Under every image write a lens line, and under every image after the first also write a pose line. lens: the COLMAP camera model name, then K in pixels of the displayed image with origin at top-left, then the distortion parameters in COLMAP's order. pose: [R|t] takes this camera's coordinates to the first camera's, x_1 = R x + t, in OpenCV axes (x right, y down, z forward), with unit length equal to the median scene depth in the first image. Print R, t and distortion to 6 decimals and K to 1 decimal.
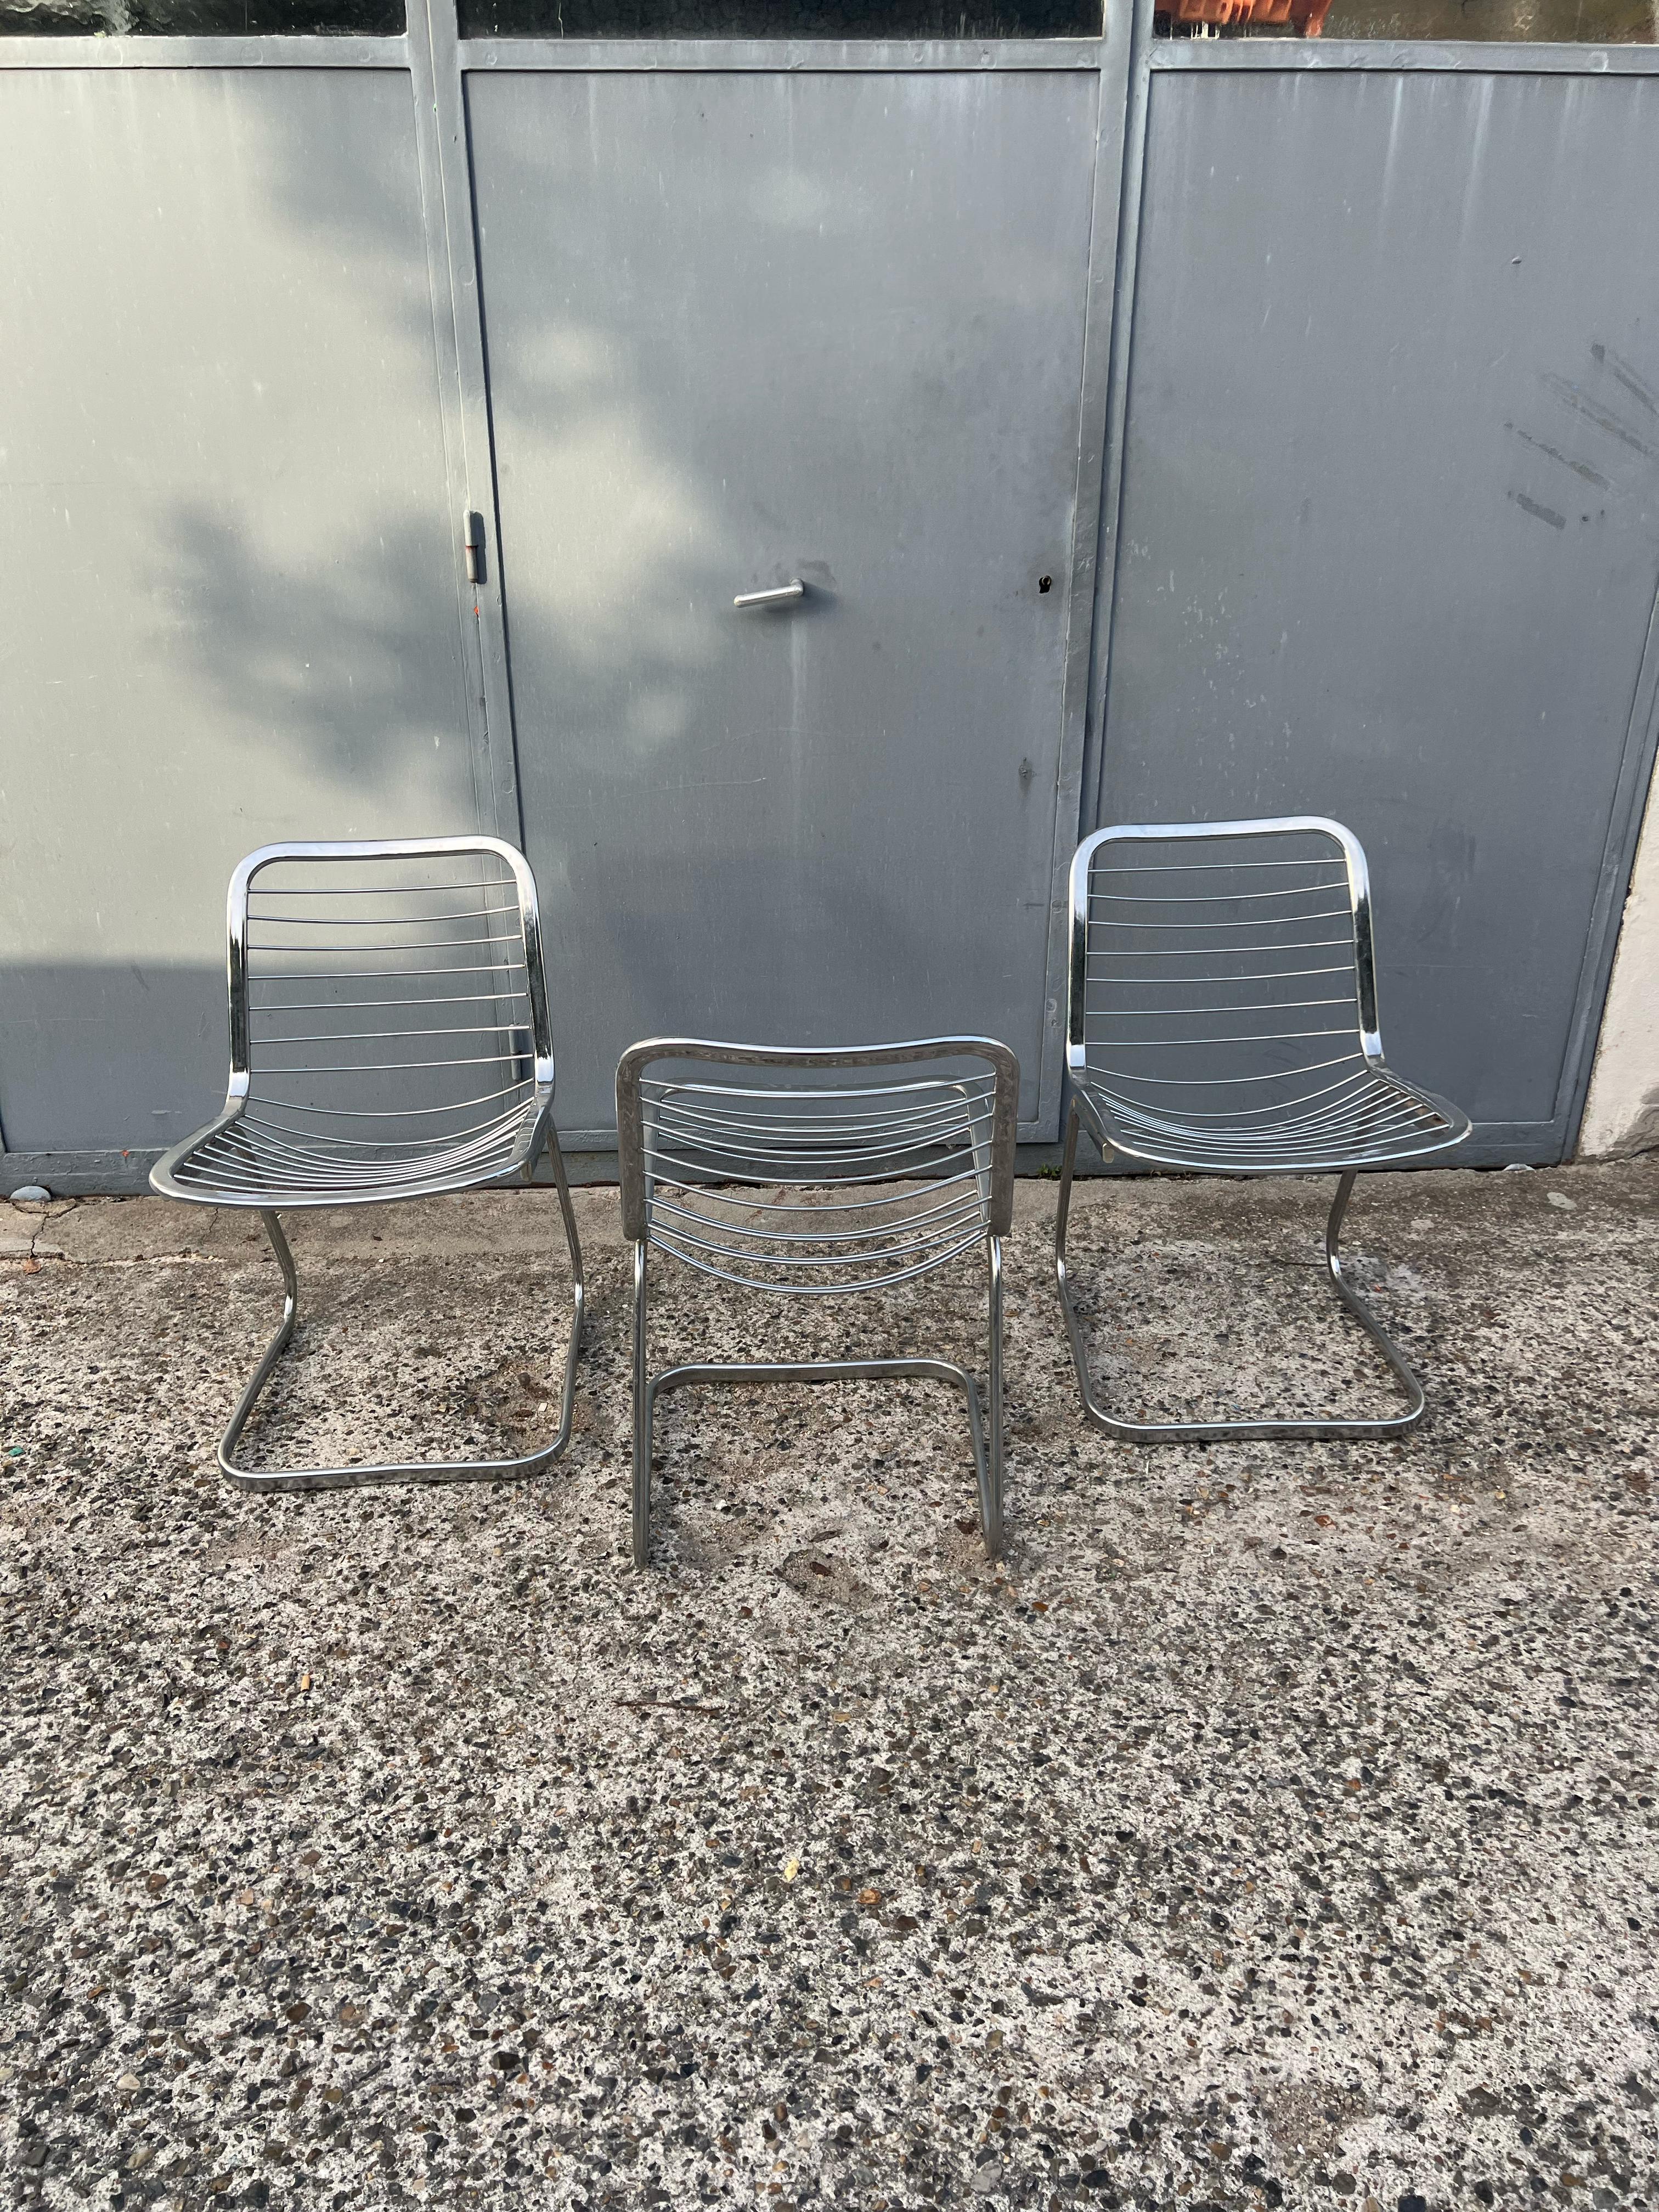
lens RADIAL K [[1661.9, 0, 808.4], [0, 1661.9, 1101.7], [0, 0, 1]] dist [0.035083, -0.039452]
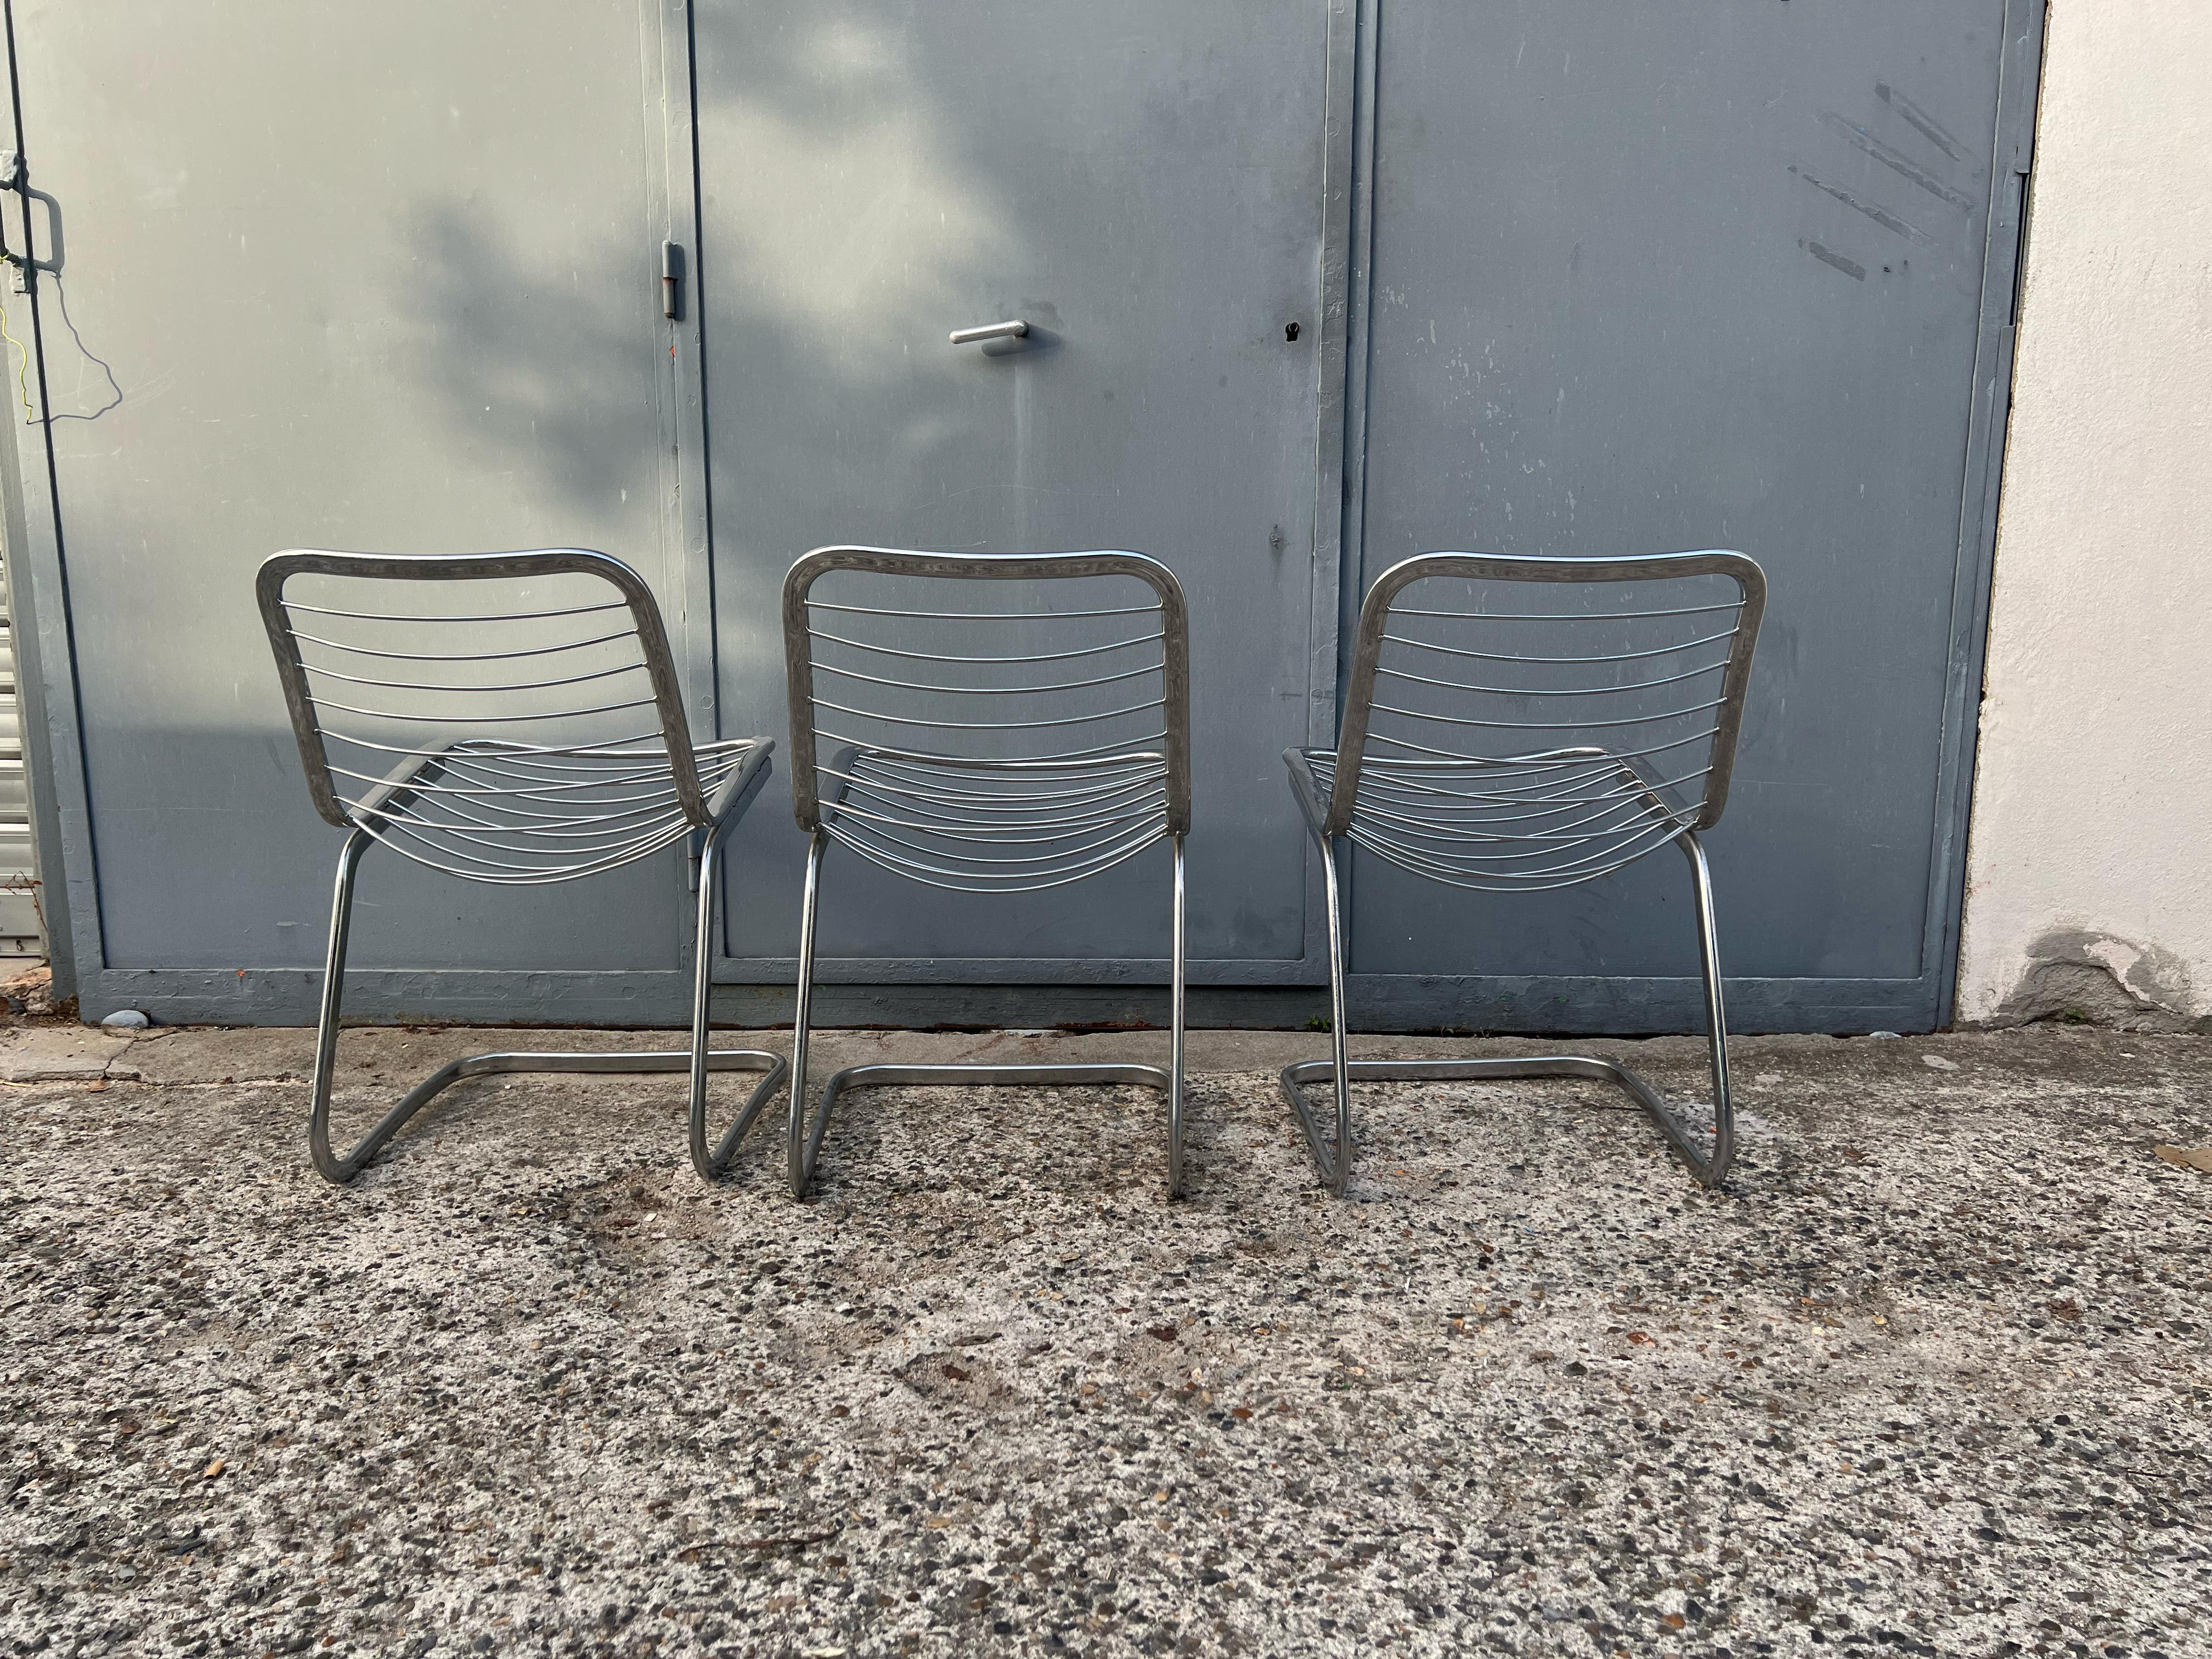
lens RADIAL K [[1674.1, 0, 1110.5], [0, 1674.1, 827.6], [0, 0, 1]] dist [0.035514, -0.031096]
pose [[0.999111, 0.015631, -0.039155, 0.104641], [-0.024954, 0.967827, -0.250376, 0.237161], [0.033981, 0.251130, 0.967357, 0.220653]]
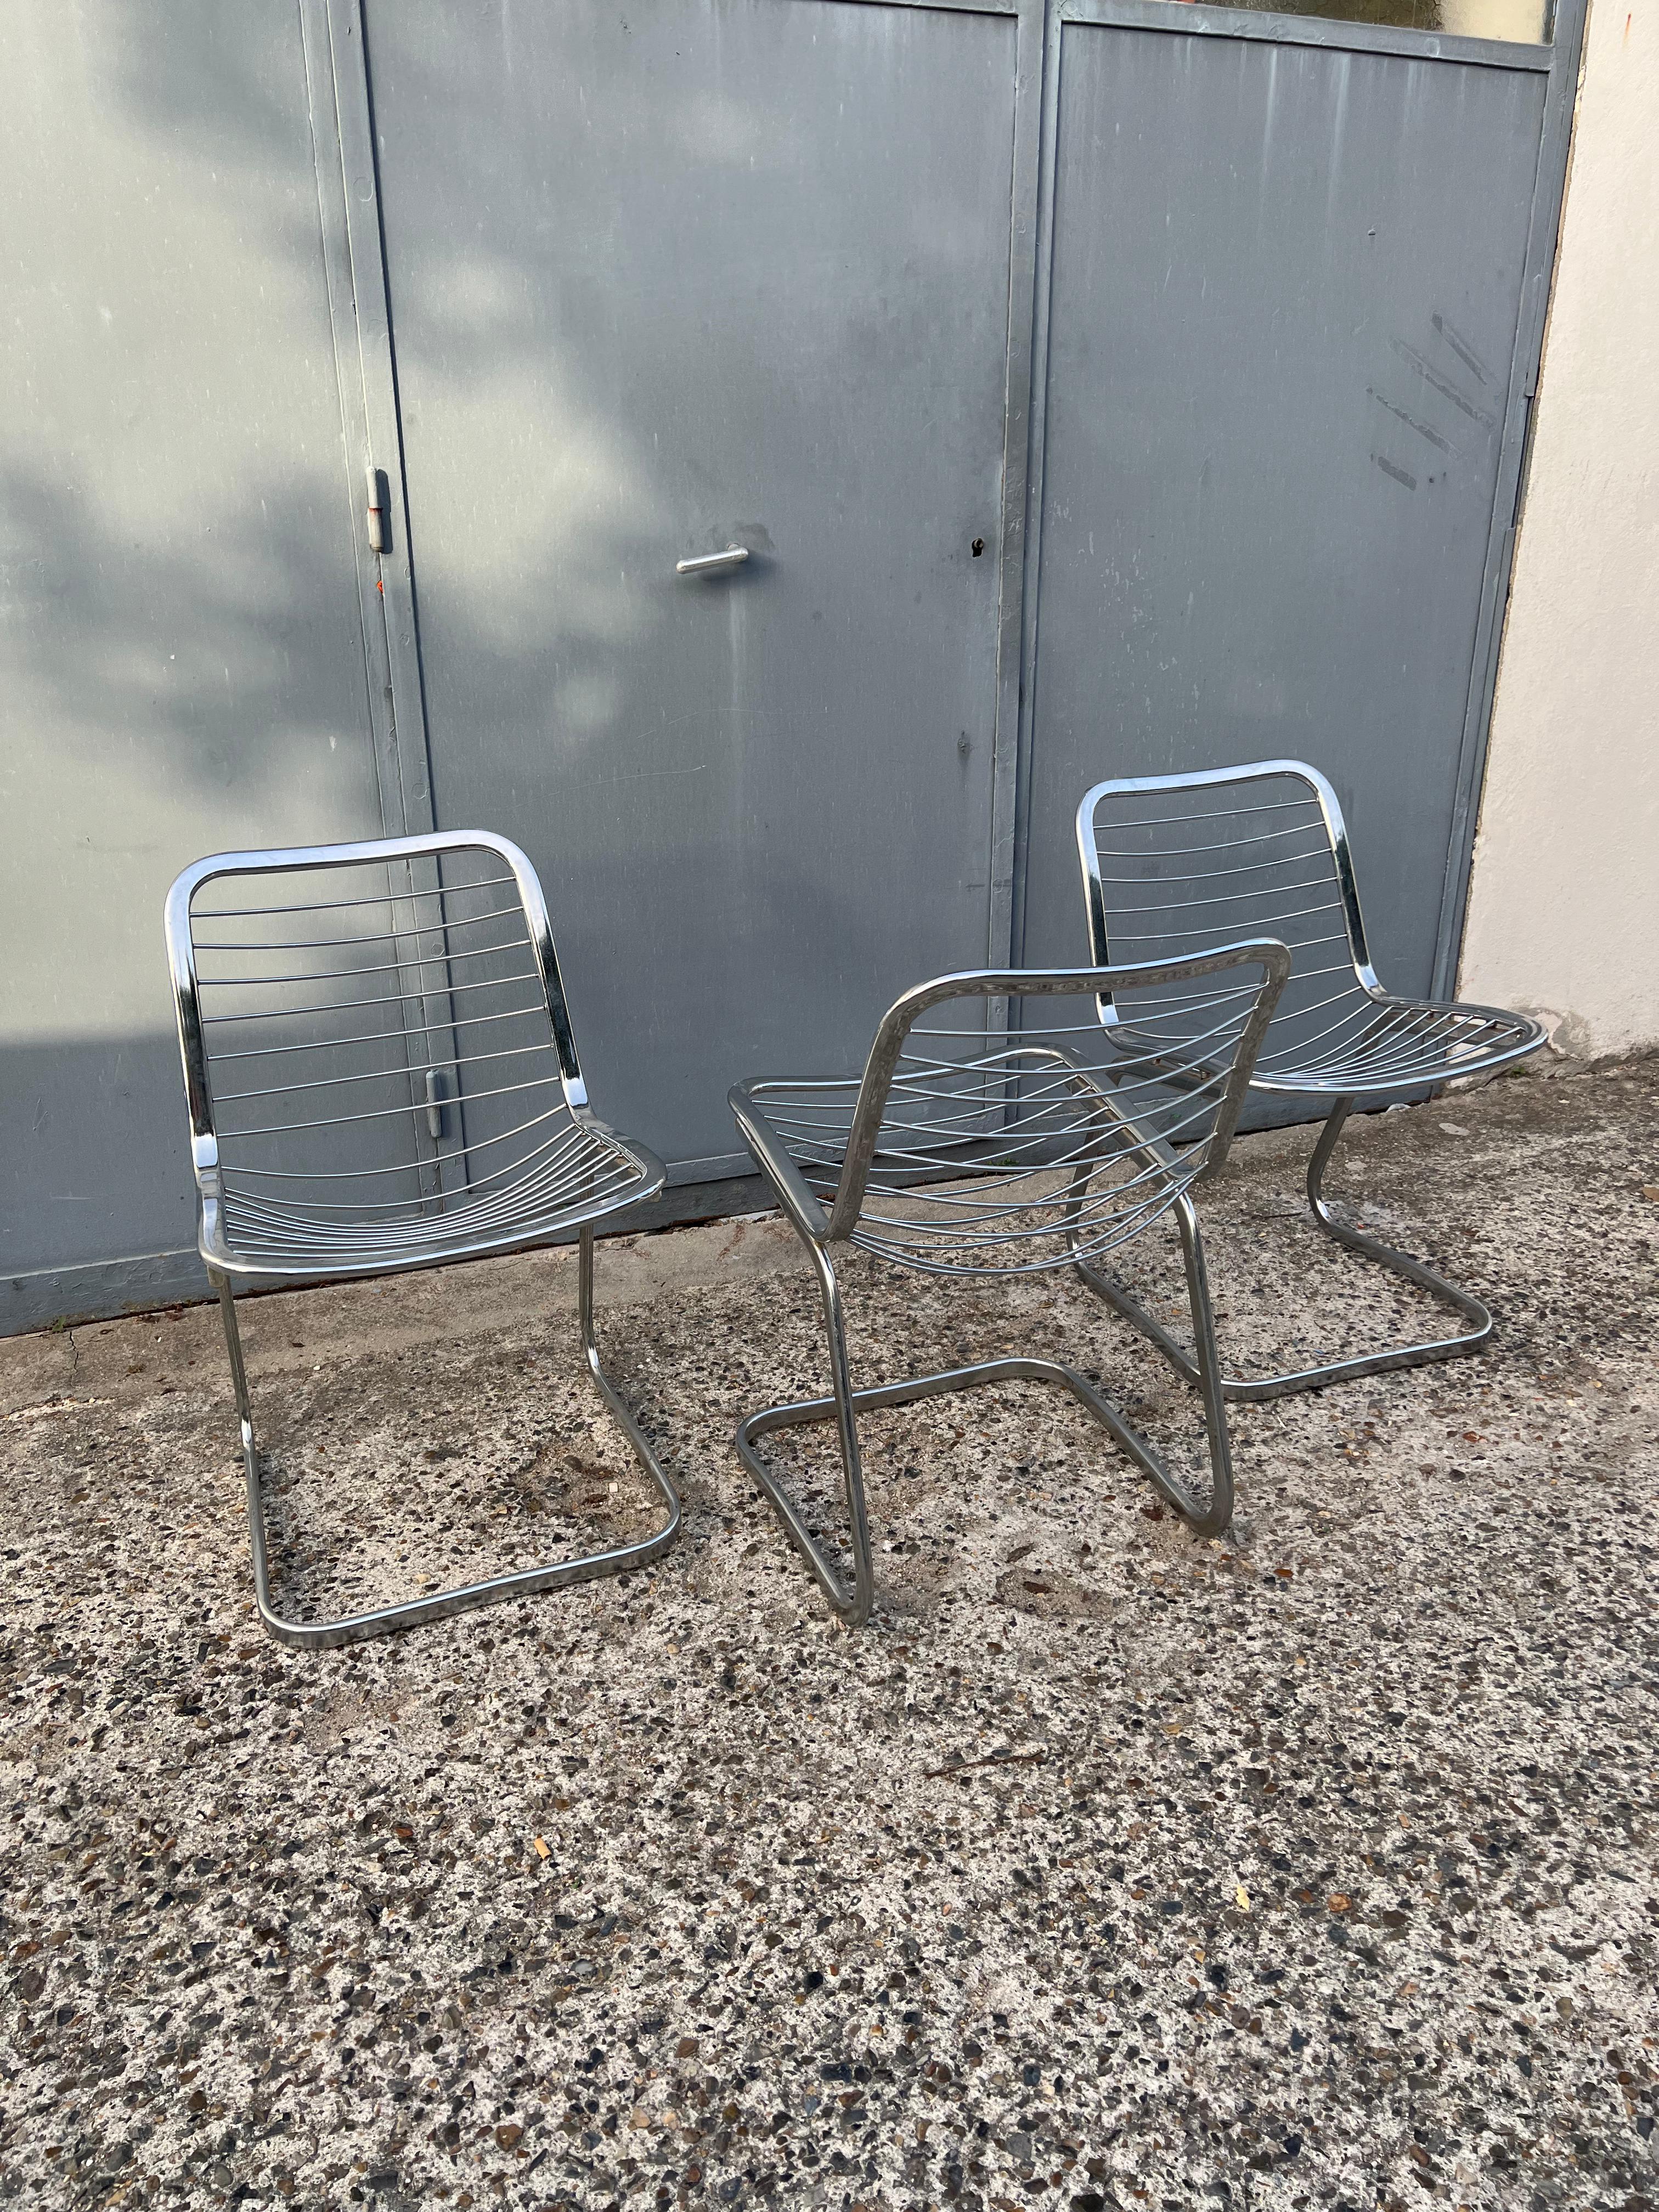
lens RADIAL K [[1666.1, 0, 823.6], [0, 1666.1, 1110.3], [0, 0, 1]] dist [0.034653, -0.039167]
pose [[0.943942, -0.118909, 0.307953, -0.355334], [0.136757, 0.989915, -0.036956, 0.046005], [-0.300453, 0.076999, 0.950684, 0.166696]]
